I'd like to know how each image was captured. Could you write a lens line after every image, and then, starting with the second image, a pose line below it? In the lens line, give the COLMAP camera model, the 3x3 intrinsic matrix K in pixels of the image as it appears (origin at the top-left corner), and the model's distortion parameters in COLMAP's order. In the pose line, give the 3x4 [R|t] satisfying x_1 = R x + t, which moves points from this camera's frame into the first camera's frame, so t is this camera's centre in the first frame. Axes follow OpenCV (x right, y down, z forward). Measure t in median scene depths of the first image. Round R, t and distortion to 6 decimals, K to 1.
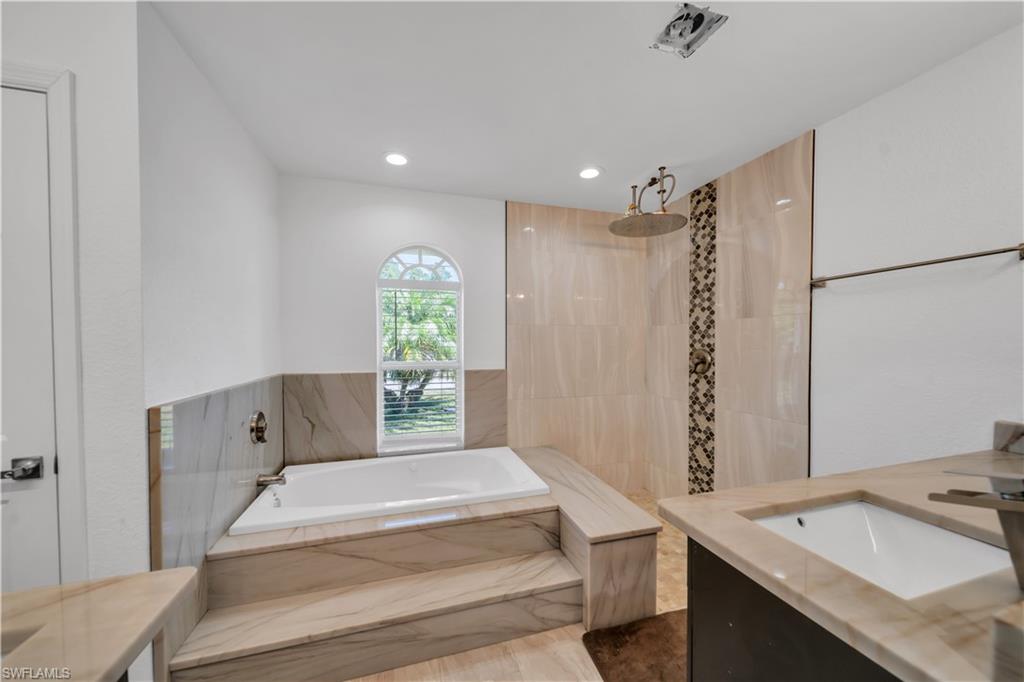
lens RADIAL K [[365.0, 0, 514.1], [0, 365.0, 352.3], [0, 0, 1]] dist [0.000960, 0.000061]
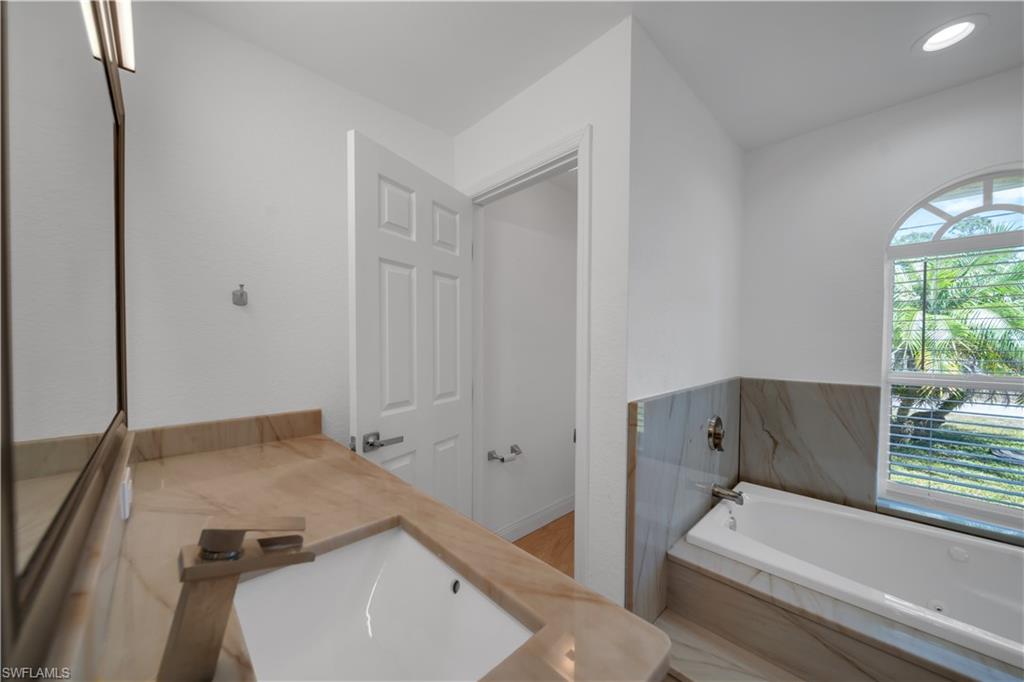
lens RADIAL K [[365.0, 0, 514.1], [0, 365.0, 352.3], [0, 0, 1]] dist [0.000960, 0.000061]
pose [[0.457780, 0.025944, -0.888687, -0.113552], [-0.025696, 0.999543, 0.015944, -0.002371], [0.888694, 0.015537, 0.458237, 0.113287]]
